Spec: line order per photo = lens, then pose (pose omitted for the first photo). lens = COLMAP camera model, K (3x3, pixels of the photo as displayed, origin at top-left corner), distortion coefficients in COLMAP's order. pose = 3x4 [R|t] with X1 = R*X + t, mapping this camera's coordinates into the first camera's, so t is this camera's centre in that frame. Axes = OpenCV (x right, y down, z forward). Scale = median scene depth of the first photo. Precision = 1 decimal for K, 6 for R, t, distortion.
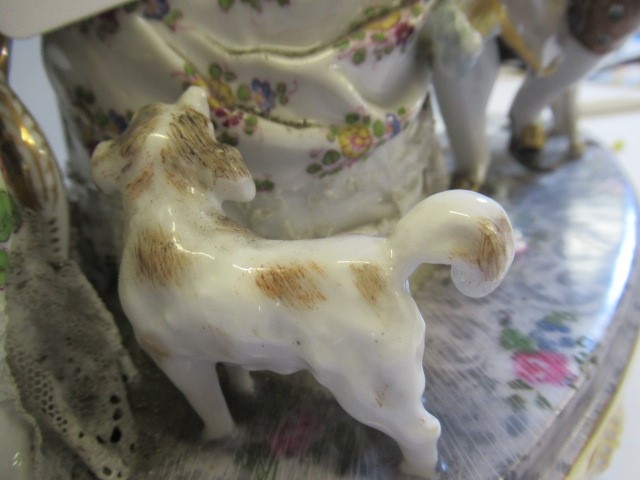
lens RADIAL K [[447.2, 0, 320.7], [0, 447.2, 239.9], [0, 0, 1]] dist [0.004653, 0.001220]
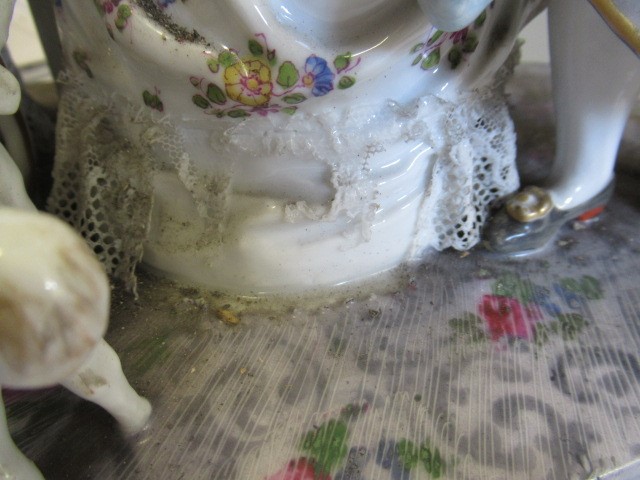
lens RADIAL K [[447.2, 0, 319.8], [0, 447.2, 239.5], [0, 0, 1]] dist [0.004653, 0.001220]
pose [[0.817166, 0.444132, -0.367405, 0.522966], [-0.348687, 0.888449, 0.298456, -0.247777], [0.458975, -0.115779, 0.880873, 0.414293]]
